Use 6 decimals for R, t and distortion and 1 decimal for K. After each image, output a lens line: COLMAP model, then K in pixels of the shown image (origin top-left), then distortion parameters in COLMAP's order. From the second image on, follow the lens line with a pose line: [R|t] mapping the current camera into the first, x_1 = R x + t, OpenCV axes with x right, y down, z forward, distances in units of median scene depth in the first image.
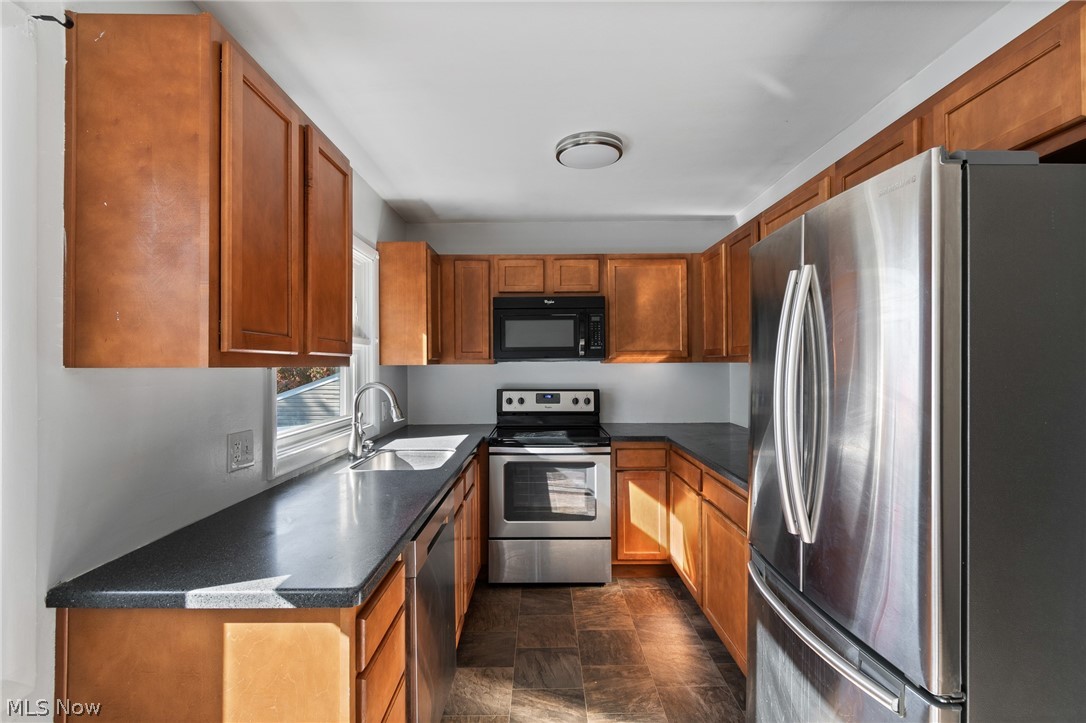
lens RADIAL K [[489.4, 0, 543.0], [0, 489.4, 361.5], [0, 0, 1]] dist [0.001071, 0.000063]
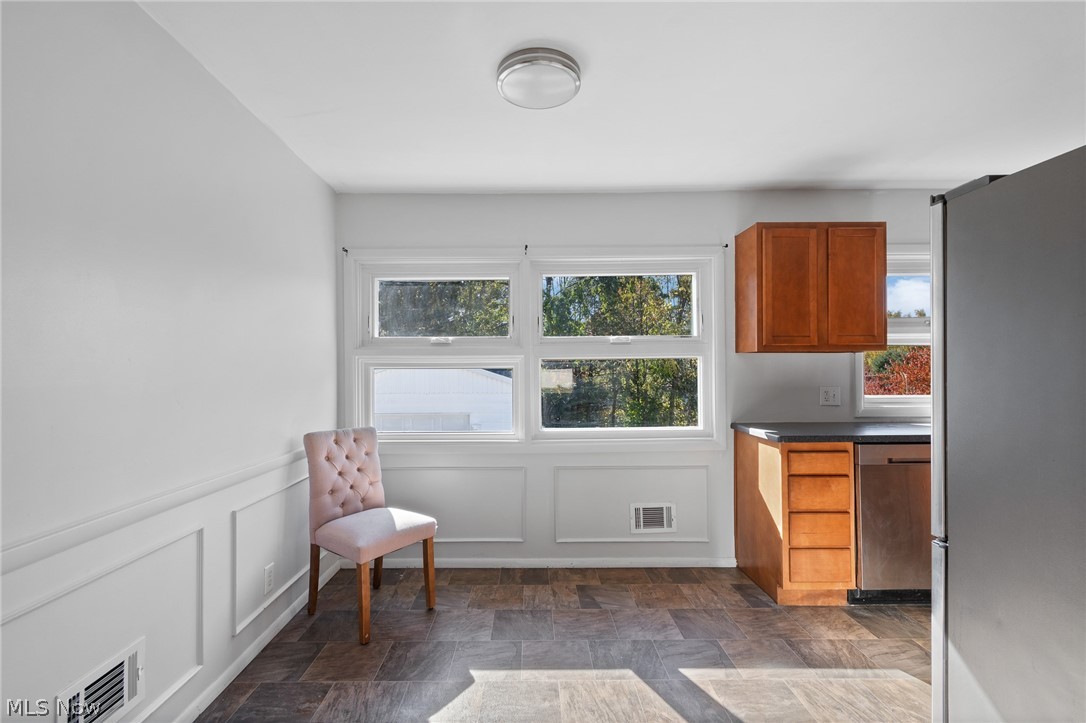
lens RADIAL K [[495.6, 0, 526.9], [0, 495.6, 370.9], [0, 0, 1]] dist [0.000082, -0.000051]
pose [[-0.009816, 0.001672, -0.999950, 0.720031], [0.013234, 0.999911, 0.001542, 0.033997], [0.999864, -0.013218, -0.009837, -0.093379]]
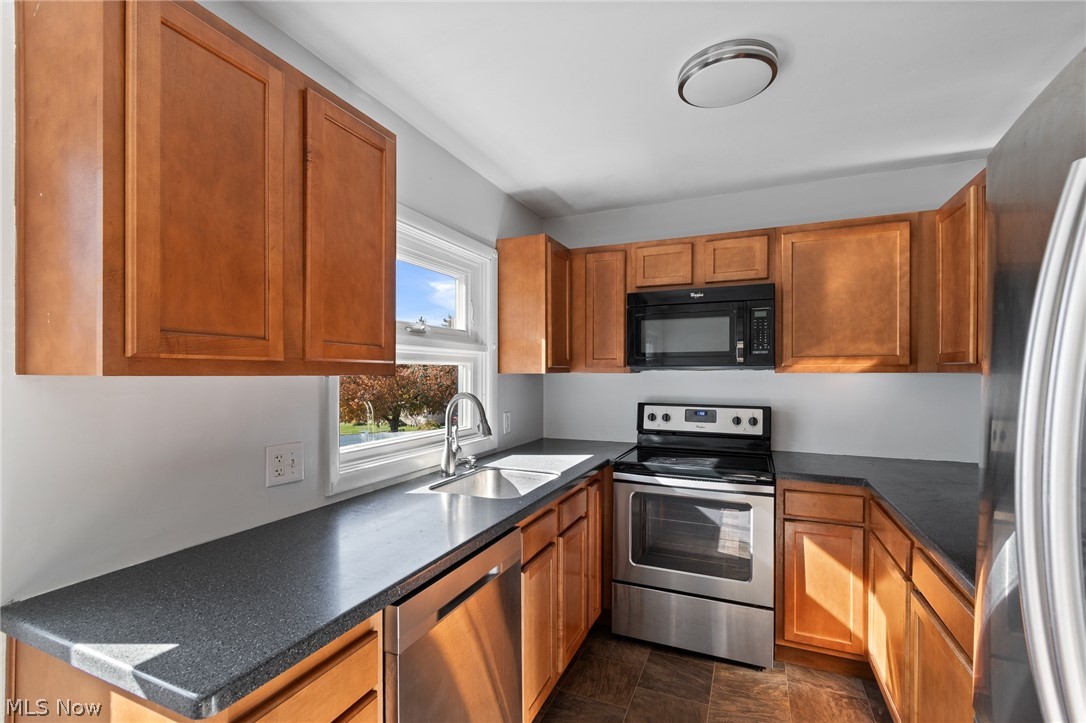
lens RADIAL K [[490.2, 0, 542.5], [0, 490.2, 377.2], [0, 0, 1]] dist [0.002179, 0.000006]
pose [[0.916095, 0.010277, -0.400829, 0.110670], [-0.004144, 0.999861, 0.016164, -0.000665], [0.400939, -0.013147, 0.916010, 0.181722]]
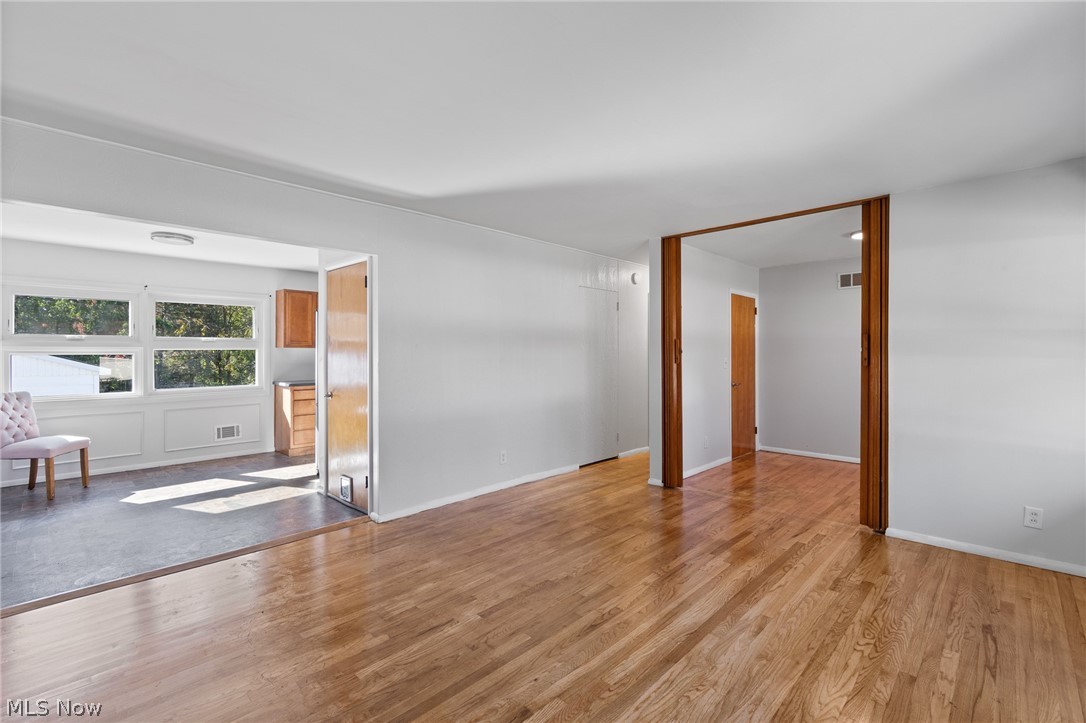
lens RADIAL K [[486.4, 0, 545.9], [0, 486.4, 351.9], [0, 0, 1]] dist [0.001303, -0.000153]
pose [[0.717382, 0.003873, -0.696669, 1.980329], [0.003012, 0.999958, 0.008661, 0.008038], [0.696674, -0.008312, 0.717340, -0.359737]]
